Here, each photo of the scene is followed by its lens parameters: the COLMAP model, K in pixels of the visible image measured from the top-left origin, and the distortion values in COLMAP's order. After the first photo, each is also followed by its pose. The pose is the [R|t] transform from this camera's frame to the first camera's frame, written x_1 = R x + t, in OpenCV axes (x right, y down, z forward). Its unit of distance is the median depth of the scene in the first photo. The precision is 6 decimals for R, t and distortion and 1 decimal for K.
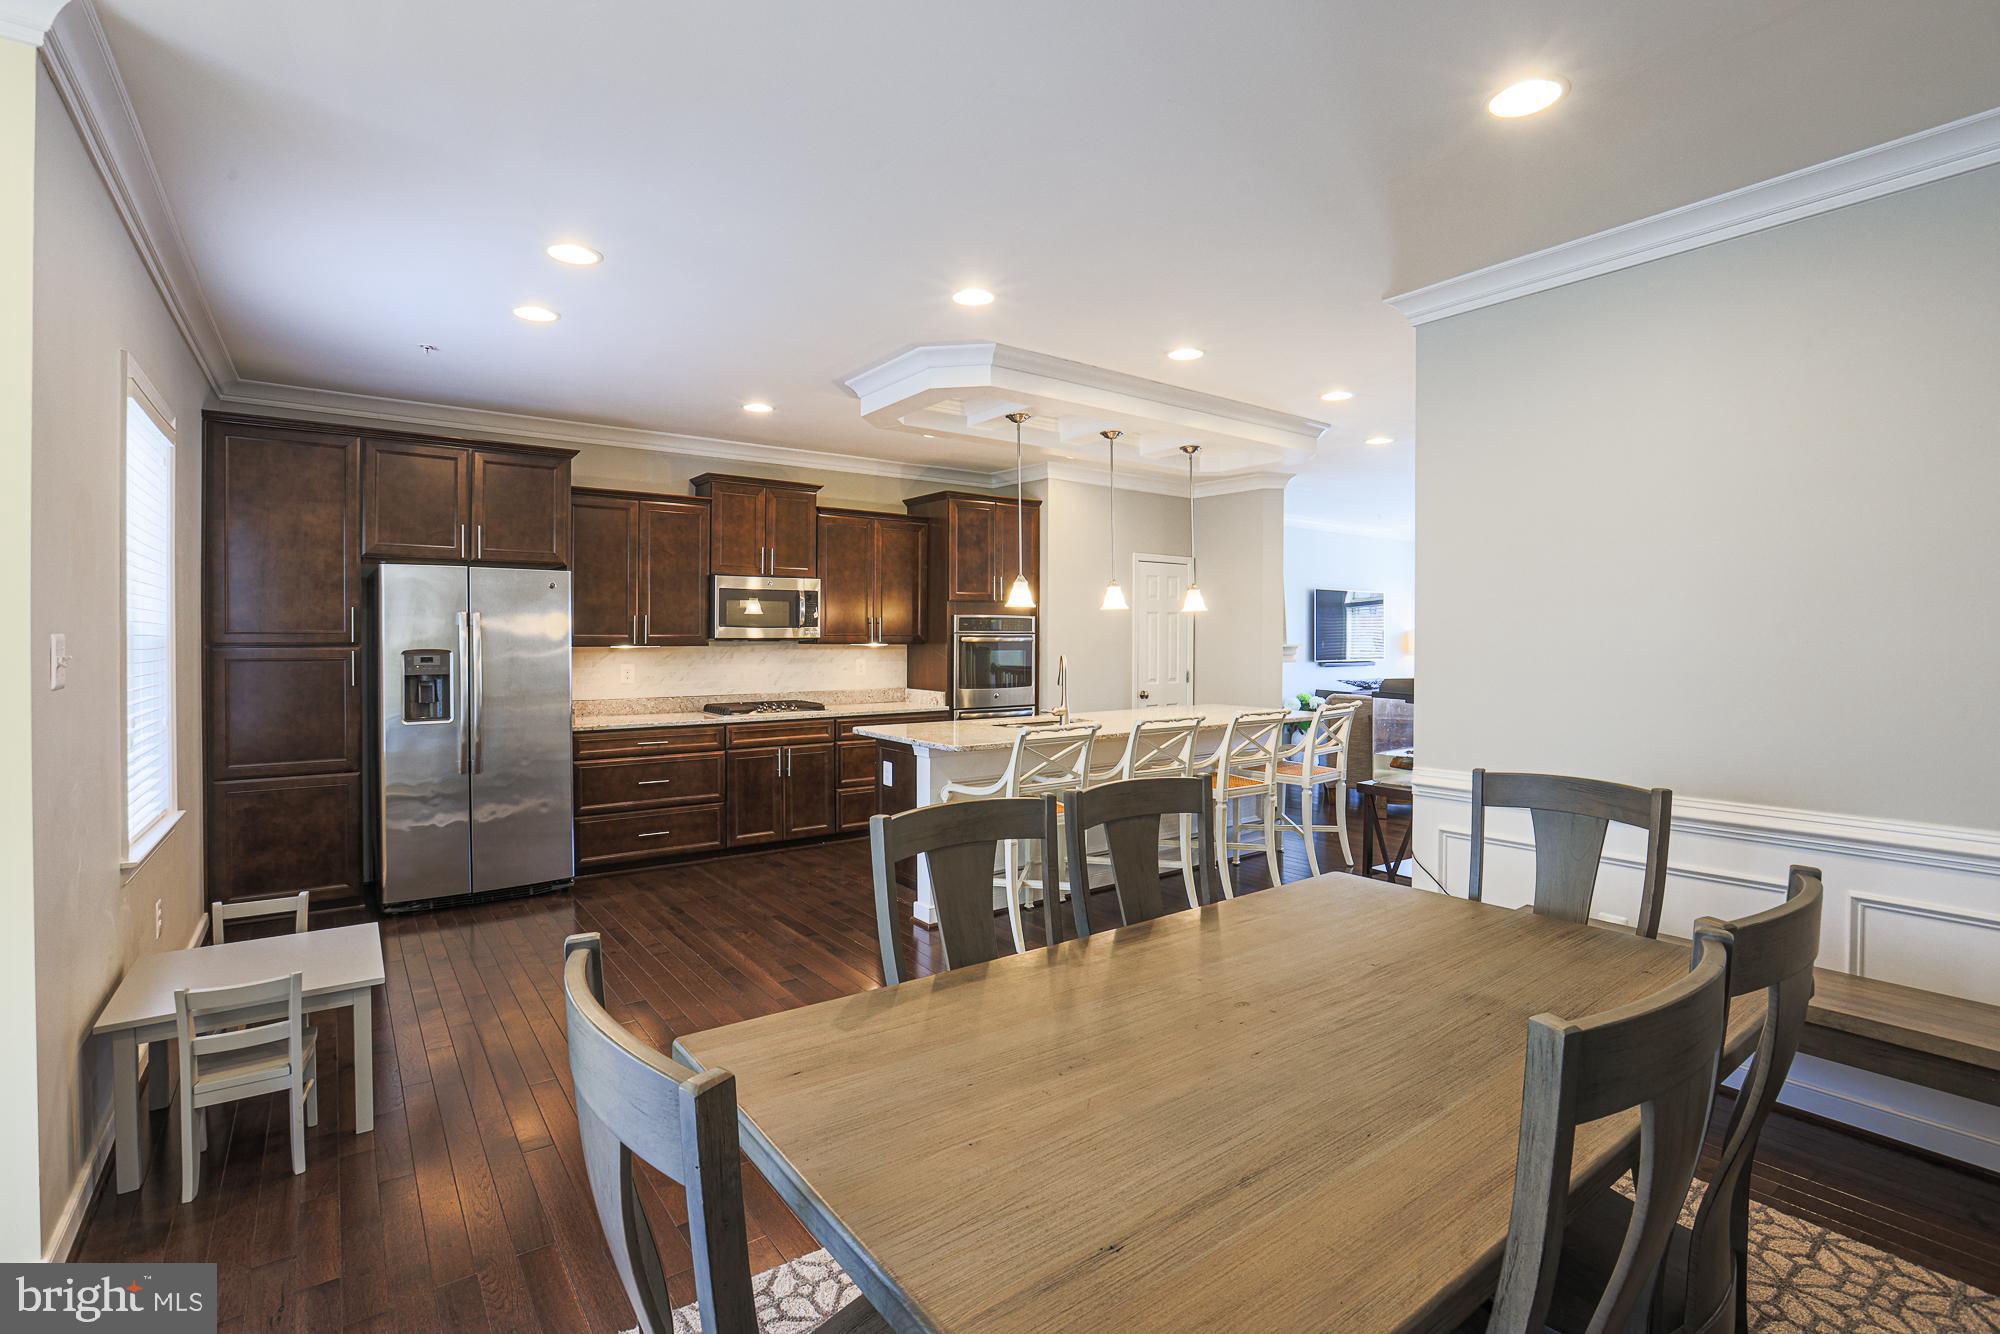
lens RADIAL K [[915.6, 0, 992.9], [0, 915.6, 657.6], [0, 0, 1]] dist [-0.048107, 0.017435]
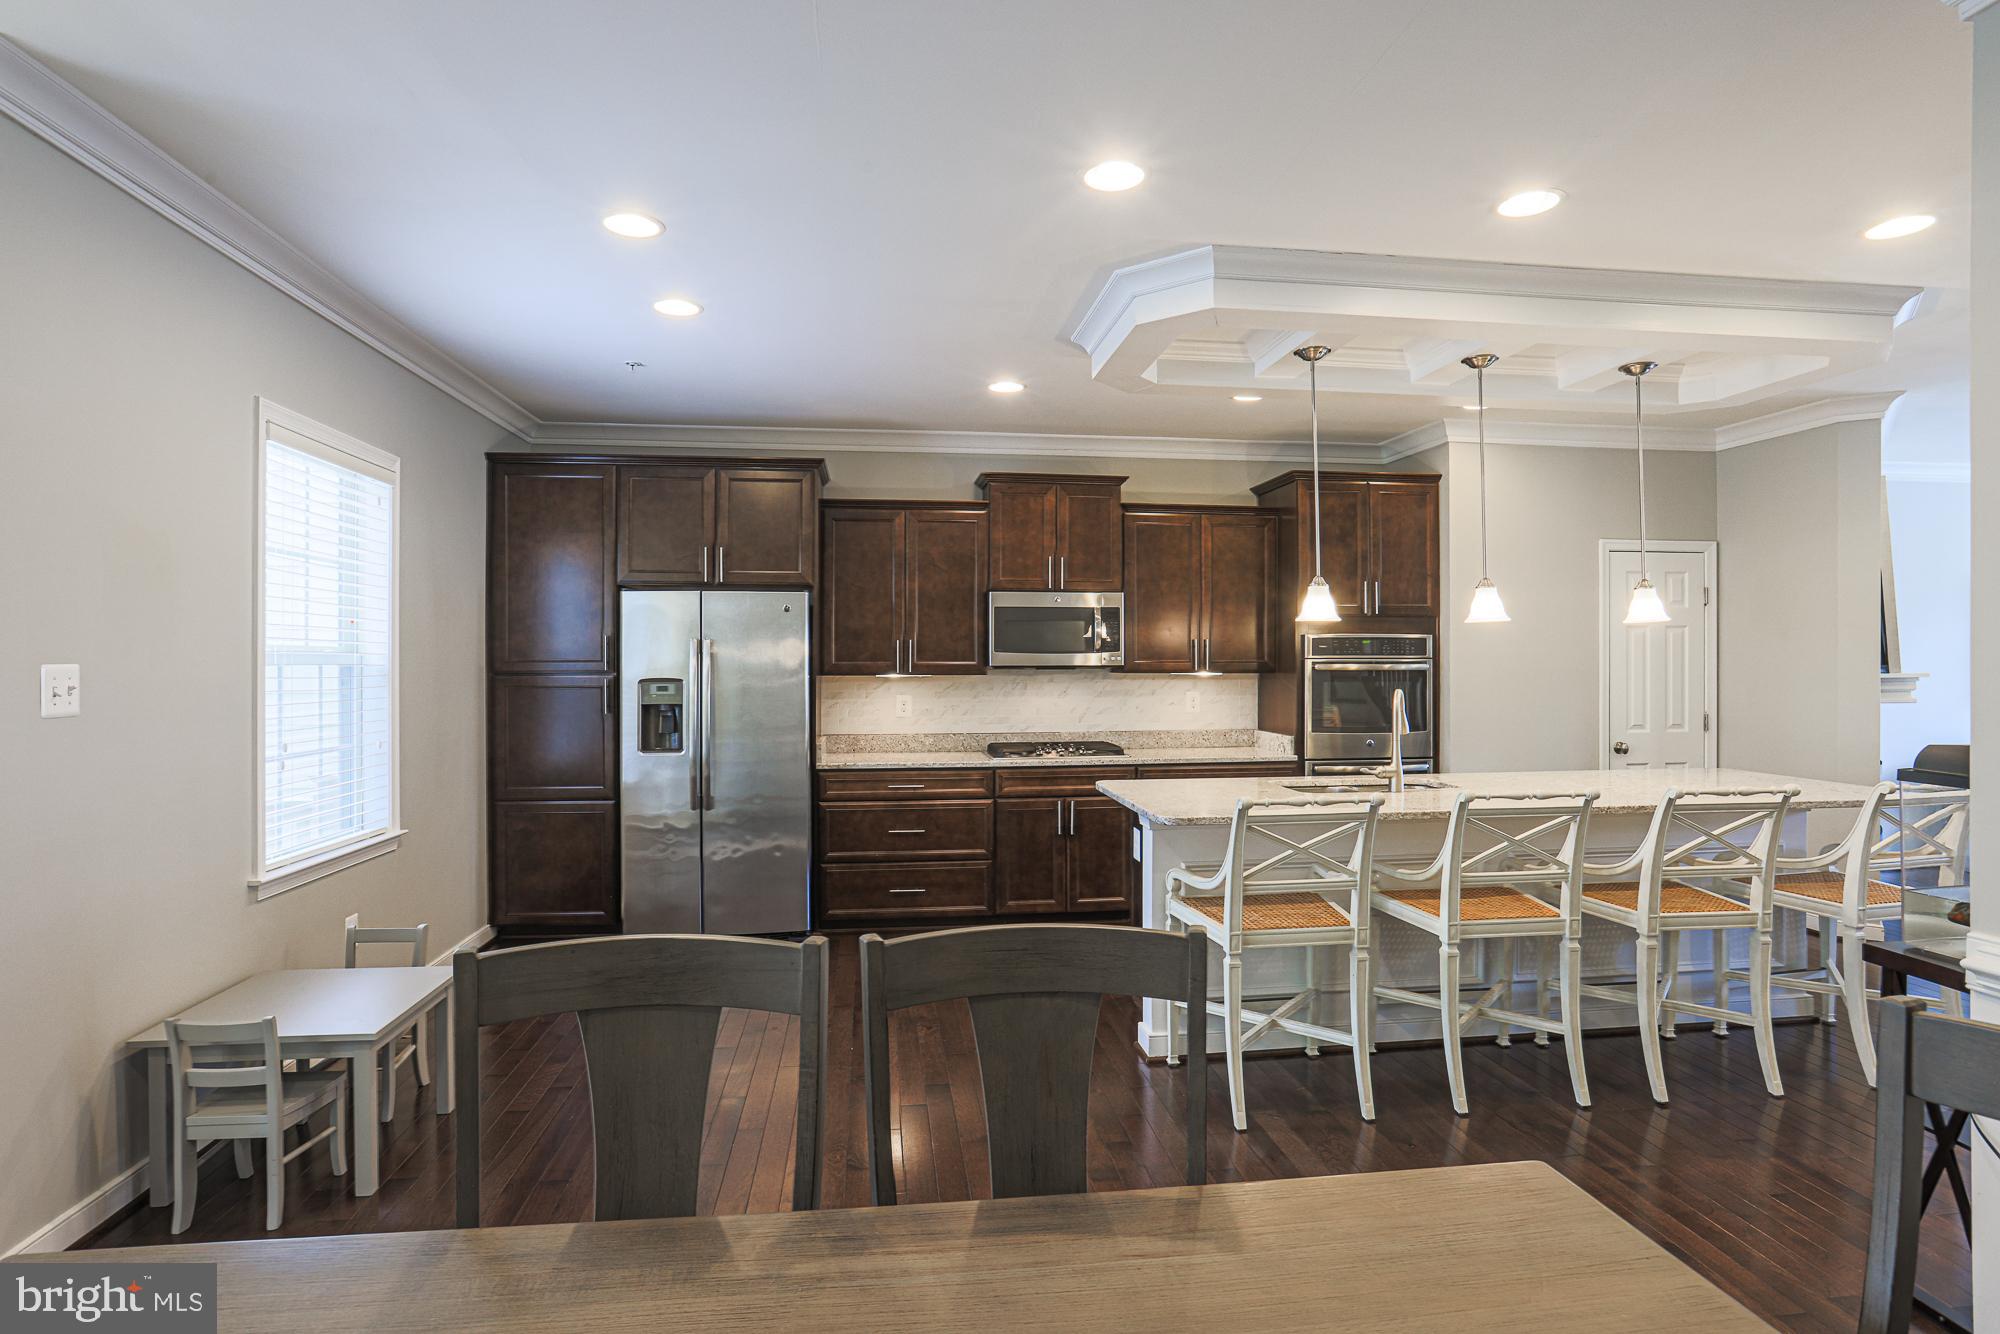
lens RADIAL K [[1019.1, 0, 1008.2], [0, 1019.1, 670.9], [0, 0, 1]] dist [-0.030111, 0.005758]
pose [[0.874699, 0.000876, -0.484666, 0.180968], [-0.008318, 0.999878, -0.013204, -0.004363], [0.484596, 0.015581, 0.874599, 0.184510]]
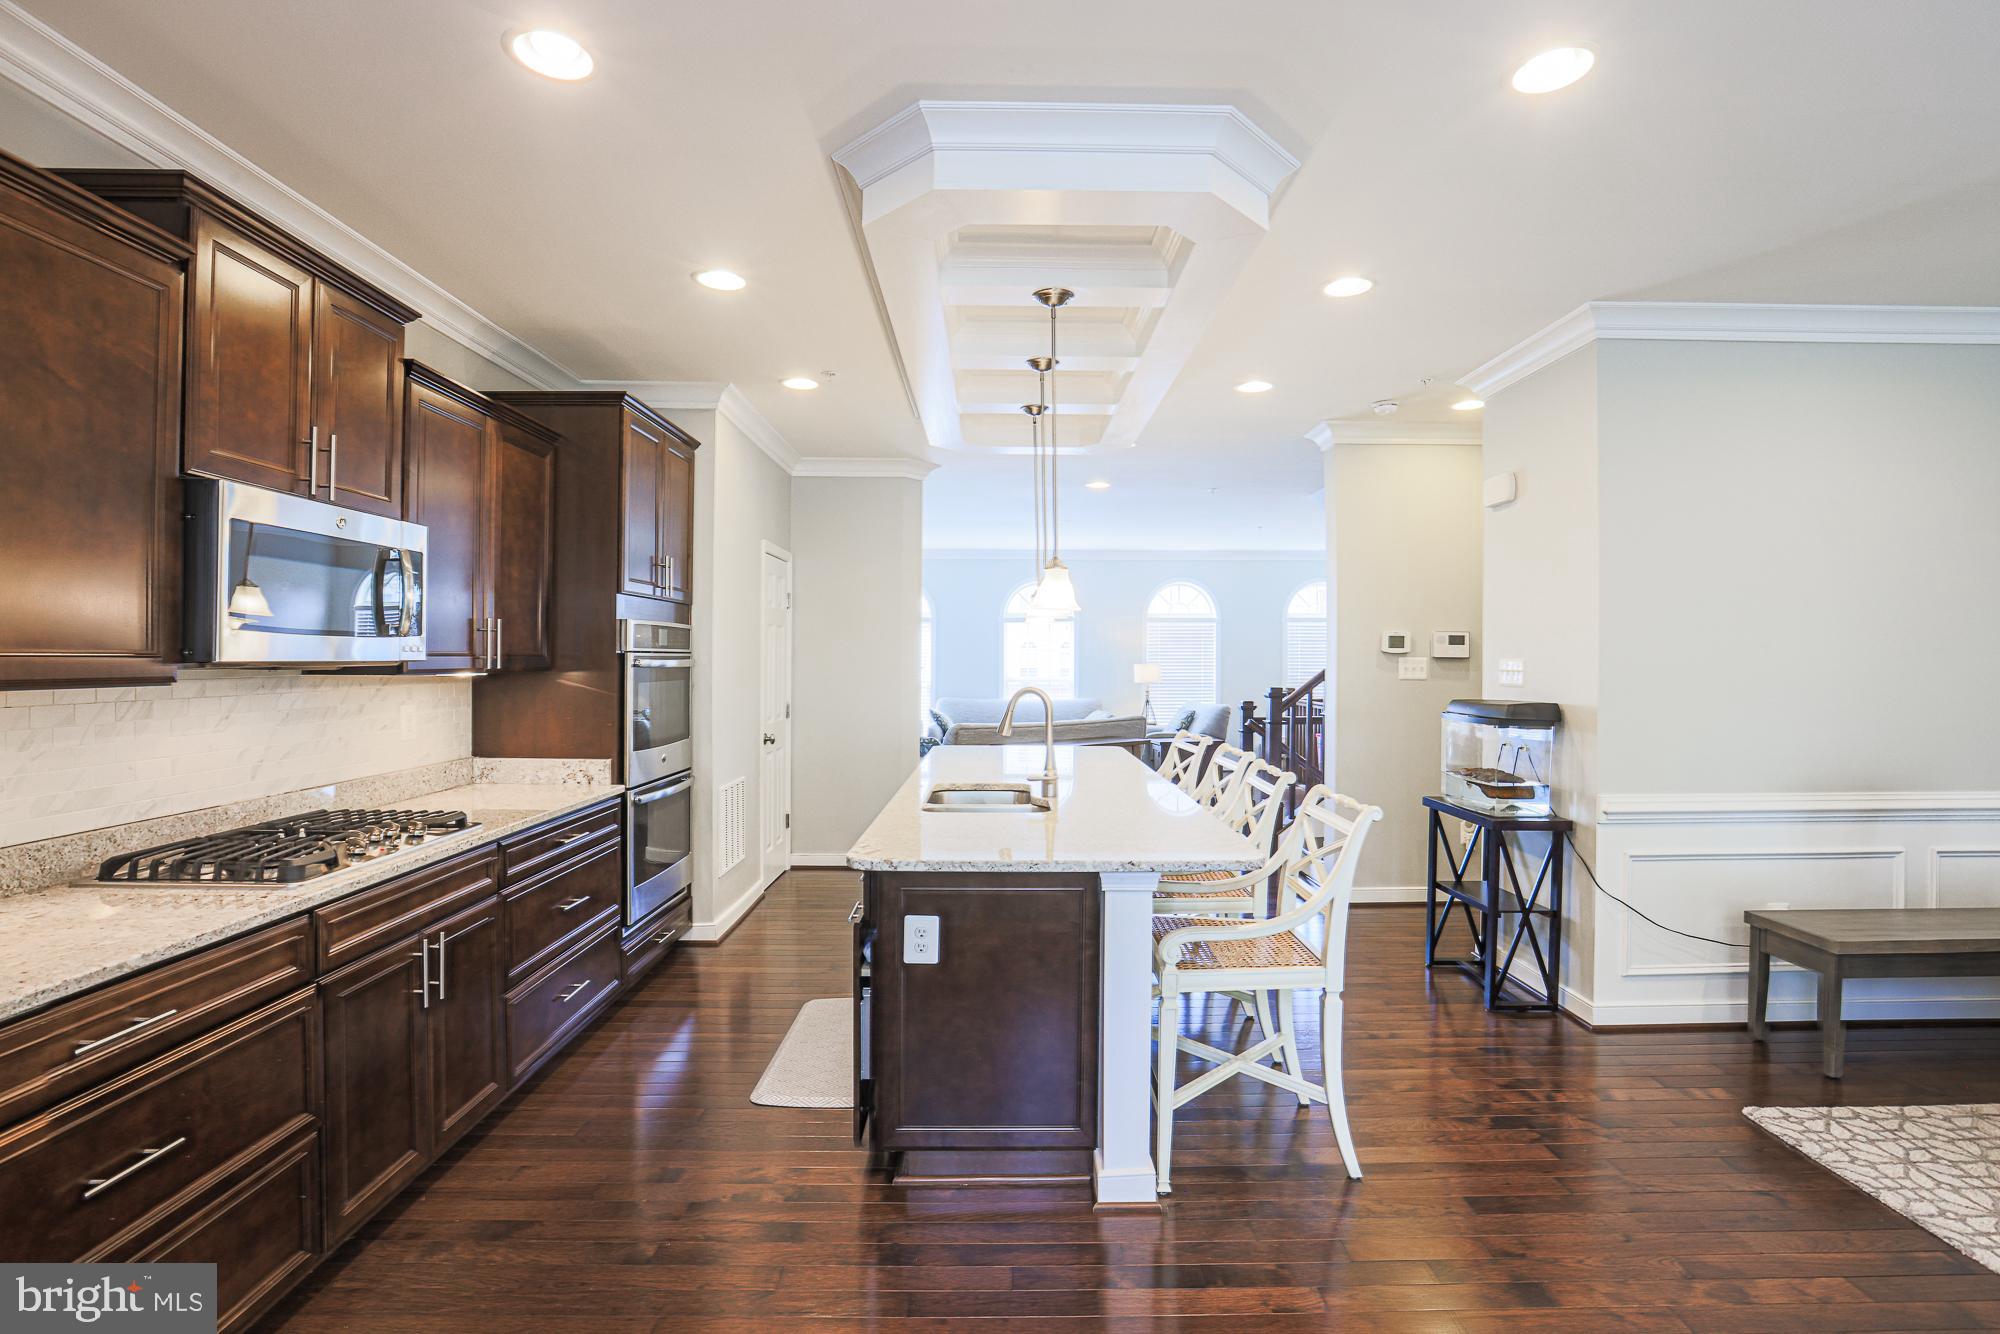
lens RADIAL K [[915.6, 0, 1006.2], [0, 915.6, 666.4], [0, 0, 1]] dist [-0.048107, 0.017435]
pose [[0.586366, -0.005756, 0.810026, -0.424249], [0.013524, 0.999905, -0.002685, -0.015970], [-0.809933, 0.012529, 0.586388, 0.594017]]
